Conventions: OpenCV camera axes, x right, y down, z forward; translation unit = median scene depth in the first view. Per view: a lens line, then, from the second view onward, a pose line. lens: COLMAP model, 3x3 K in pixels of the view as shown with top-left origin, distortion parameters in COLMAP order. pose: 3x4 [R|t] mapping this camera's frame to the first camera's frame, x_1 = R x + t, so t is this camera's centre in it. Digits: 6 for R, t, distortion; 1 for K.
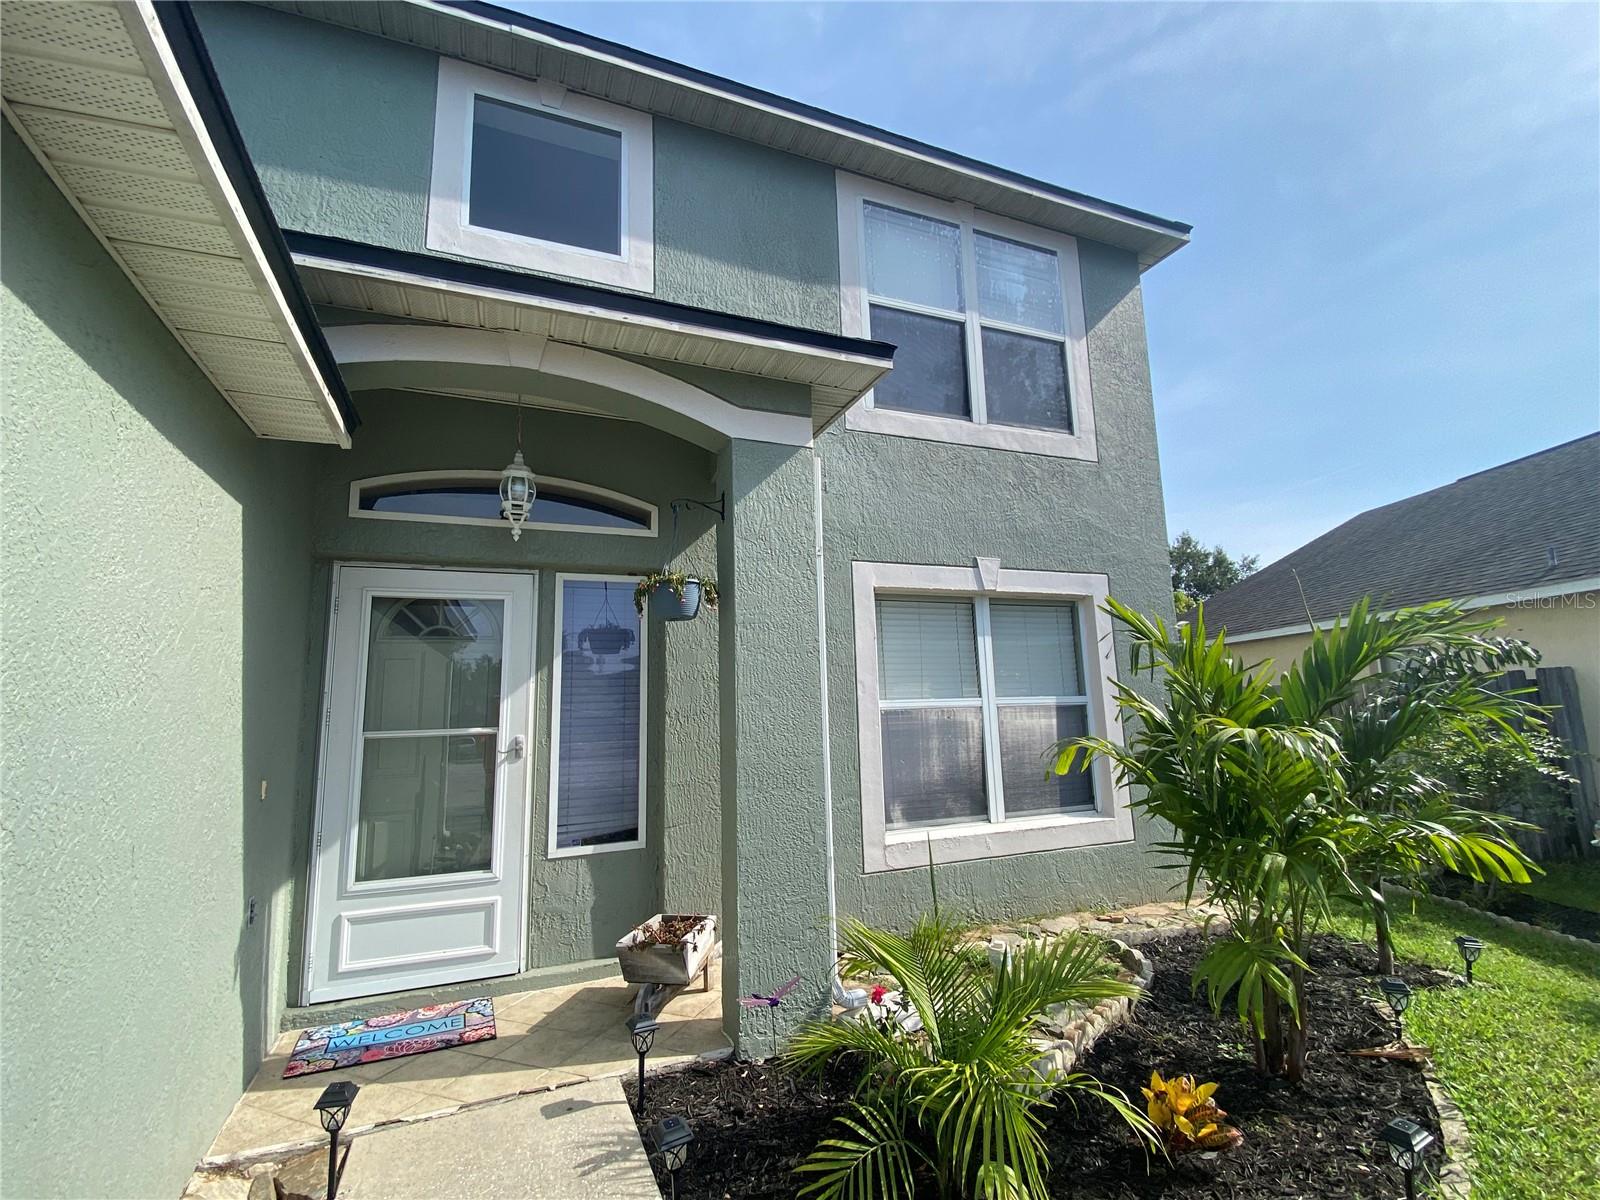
lens RADIAL K [[731.9, 0, 805.1], [0, 731.9, 590.8], [0, 0, 1]] dist [0.000330, -0.005570]
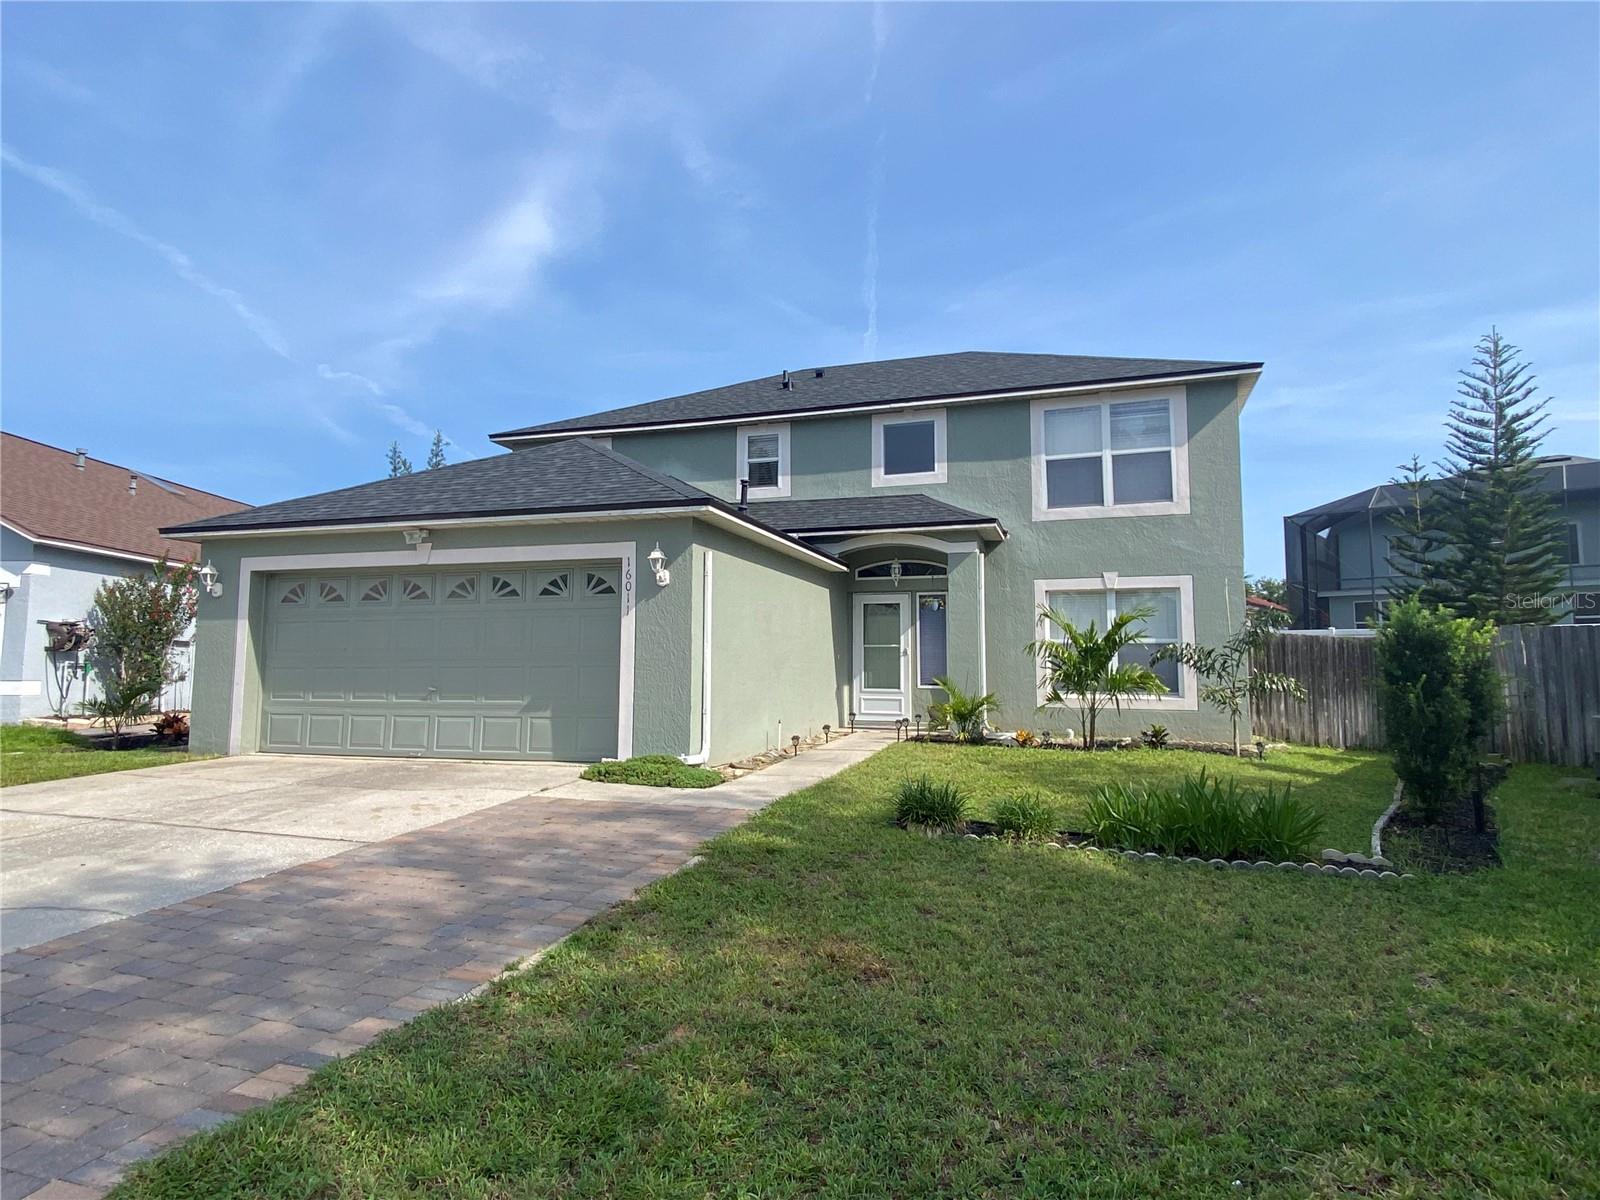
lens RADIAL K [[904.5, 0, 782.7], [0, 904.5, 582.8], [0, 0, 1]] dist [0.016421, -0.023584]
pose [[0.742153, -0.033034, -0.669416, 1.682528], [0.073050, 0.996821, 0.031797, -0.217211], [0.666238, -0.072499, 0.742207, -2.030016]]
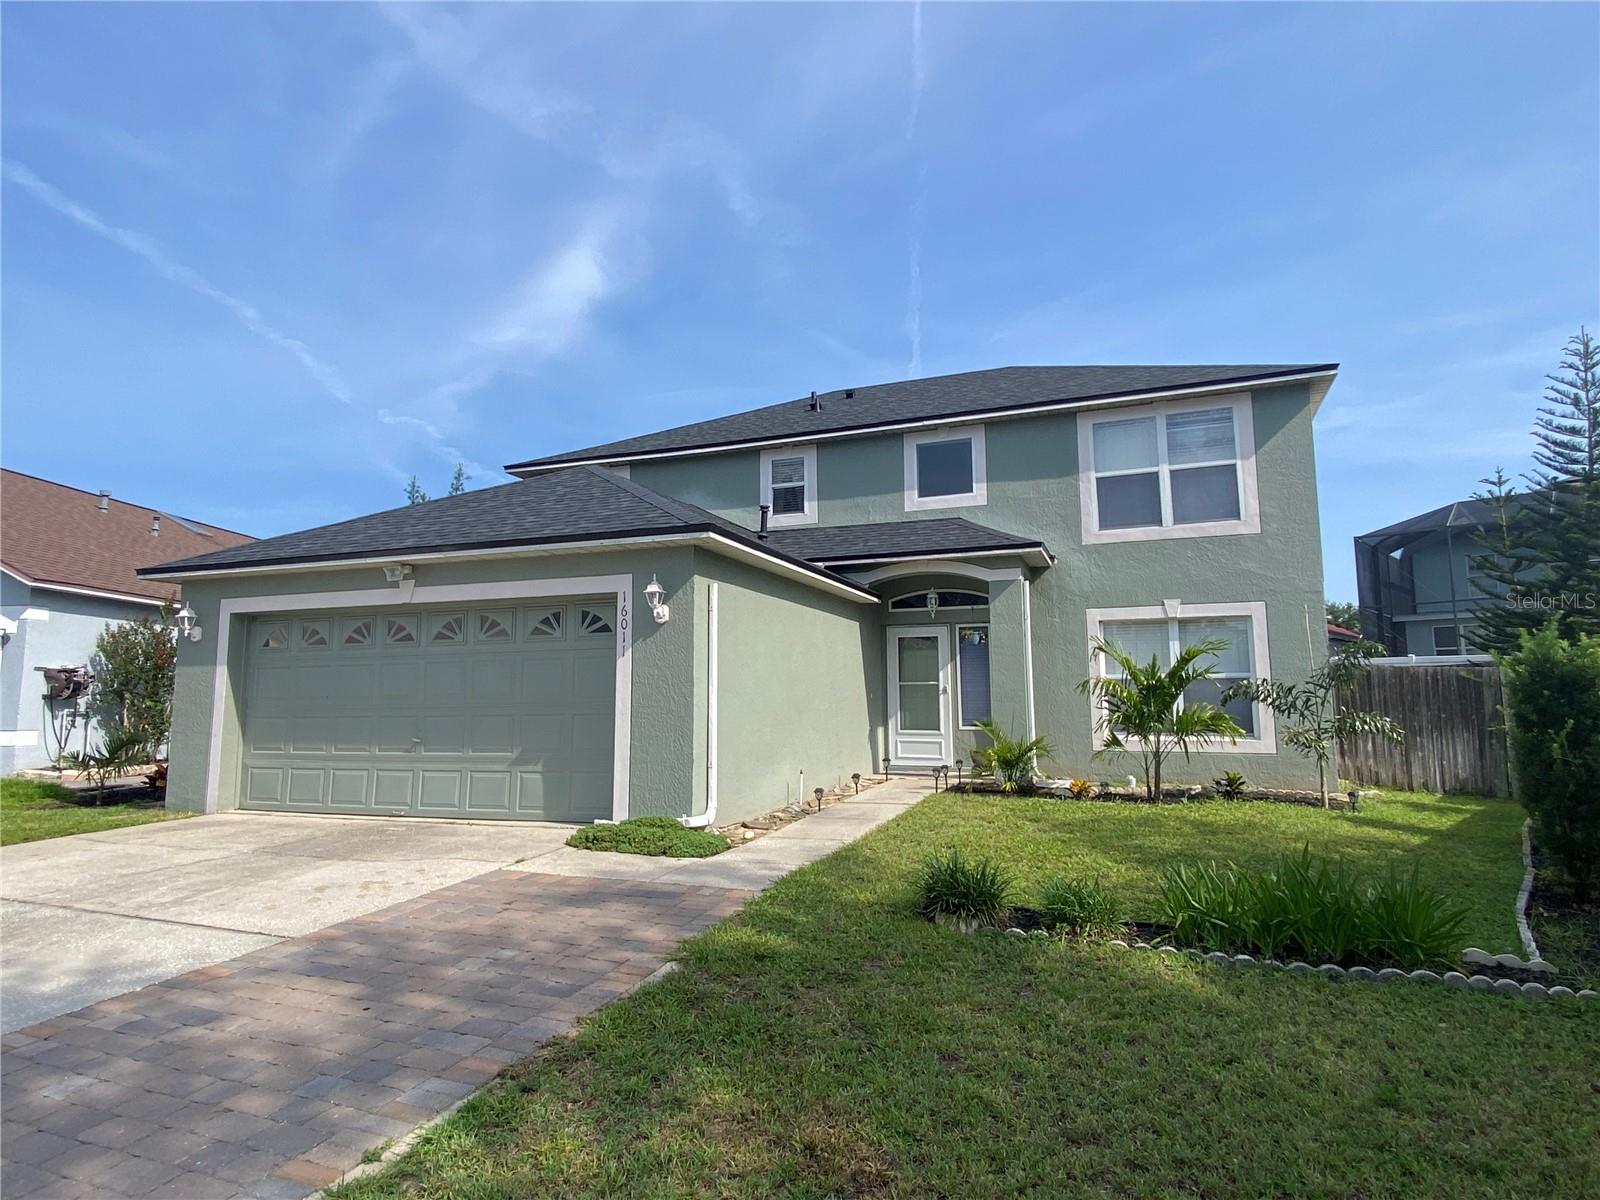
lens RADIAL K [[904.5, 0, 786.2], [0, 904.5, 588.6], [0, 0, 1]] dist [0.016421, -0.023584]
pose [[0.707962, -0.063829, -0.703360, 1.558654], [0.089293, 0.996005, -0.000508, -0.211119], [0.700583, -0.062445, 0.710834, -1.778932]]
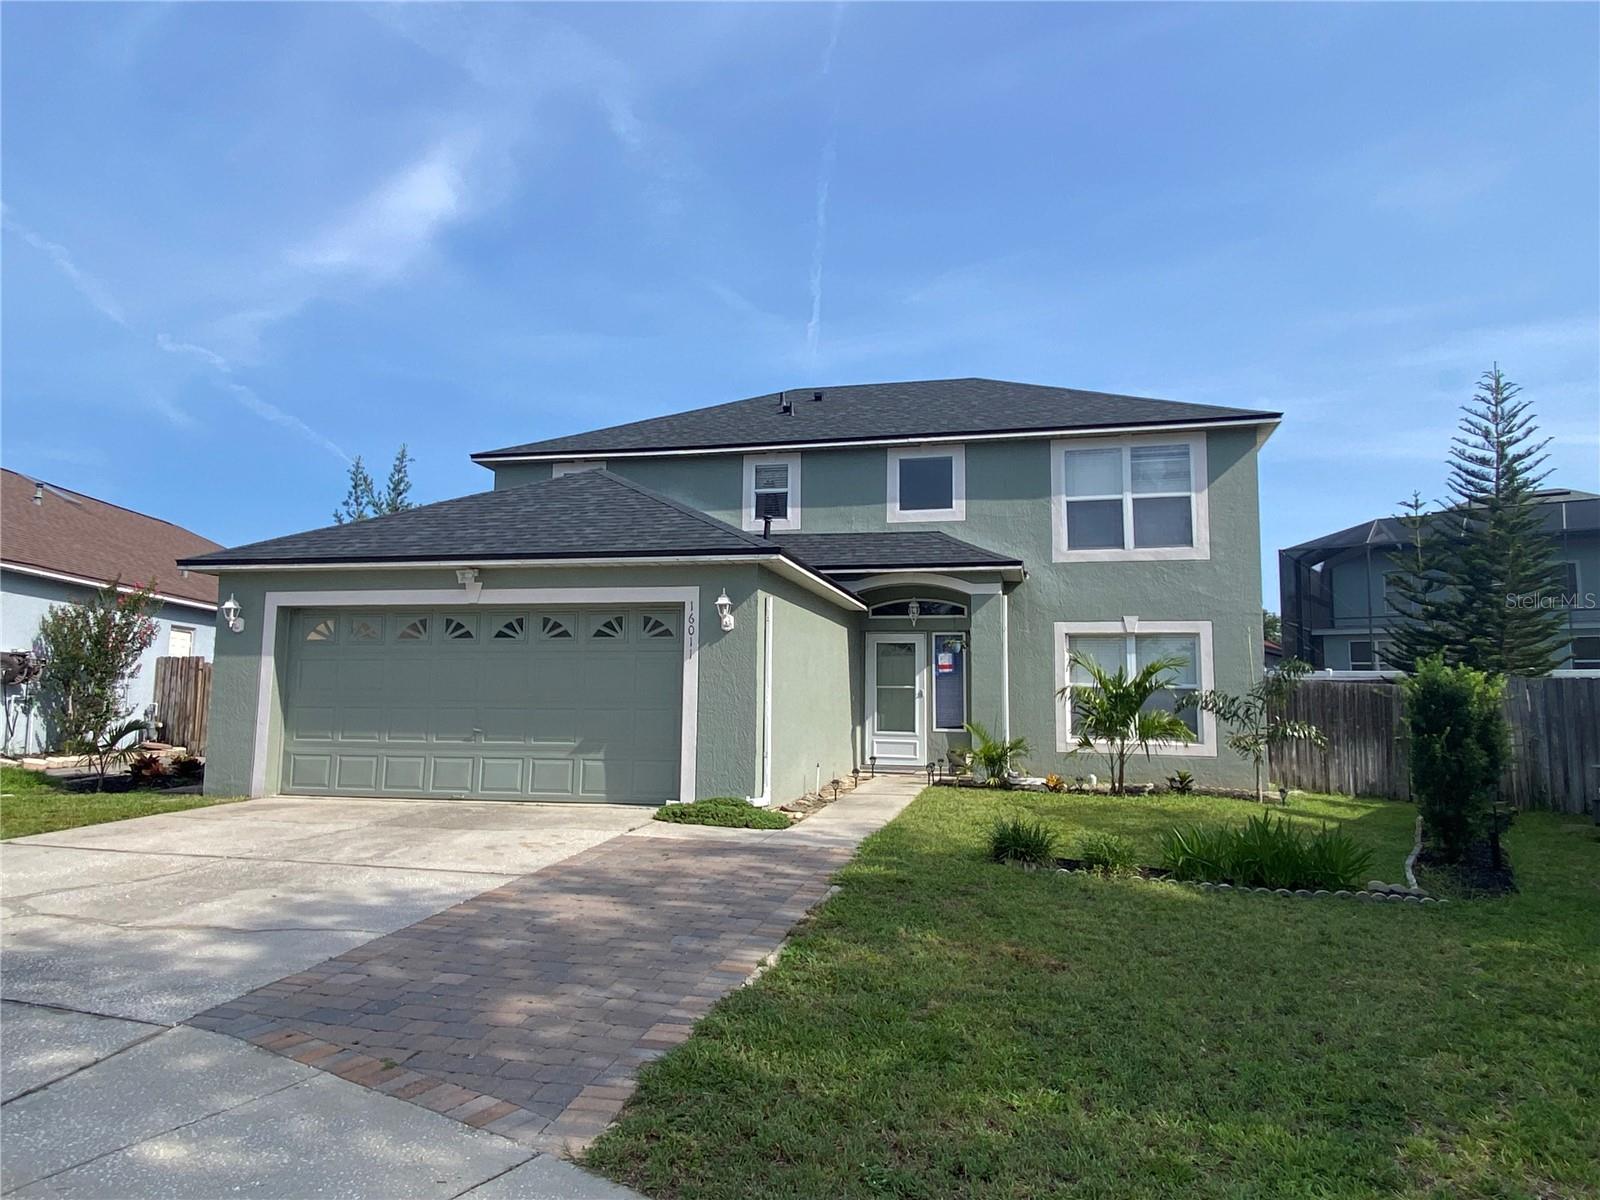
lens RADIAL K [[1053.0, 0, 770.6], [0, 1053.0, 578.9], [0, 0, 1]] dist [0.025923, -0.032953]
pose [[0.788084, -0.034198, -0.614616, 1.685778], [0.054131, 0.998438, 0.013854, -0.324531], [0.613182, -0.044187, 0.788704, -2.600850]]
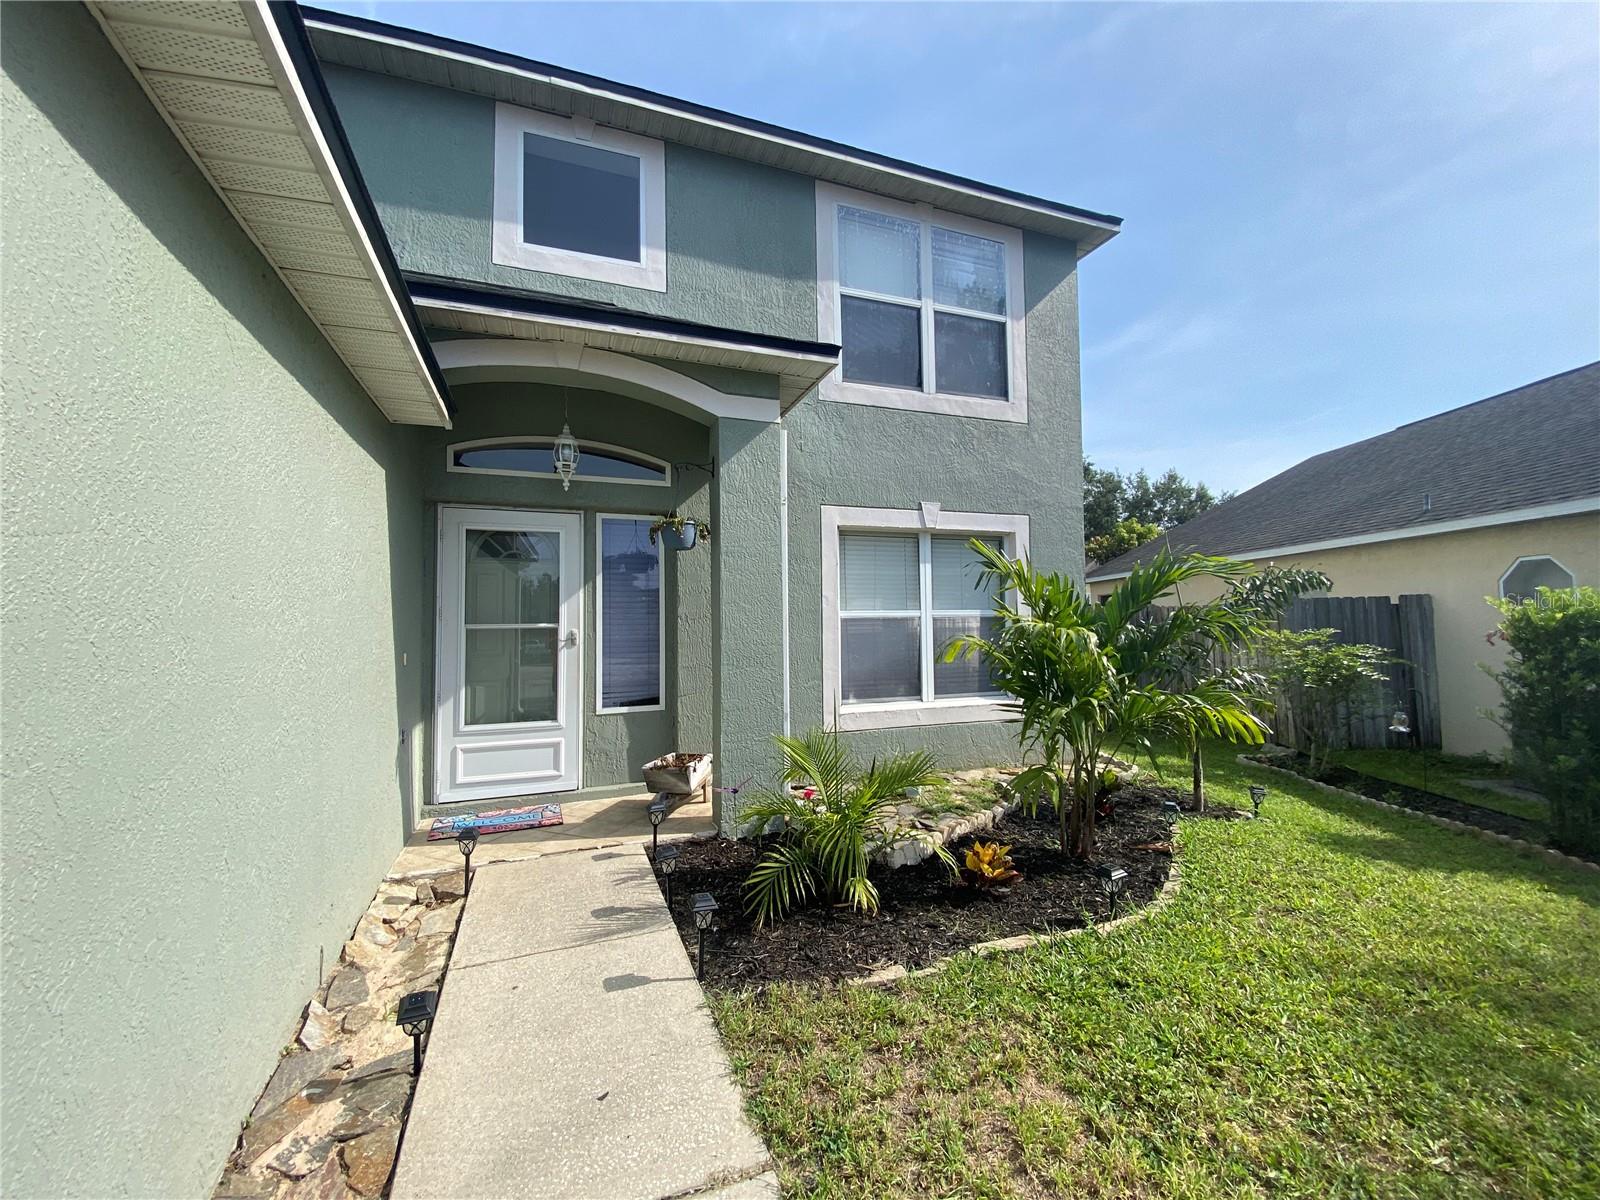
lens RADIAL K [[653.1, 0, 803.3], [0, 653.1, 594.0], [0, 0, 1]] dist [0.006759, -0.009173]
pose [[0.999285, 0.014614, -0.034879, 0.089859], [-0.010532, 0.993370, 0.114477, -0.017165], [0.036321, -0.114027, 0.992813, -0.213662]]
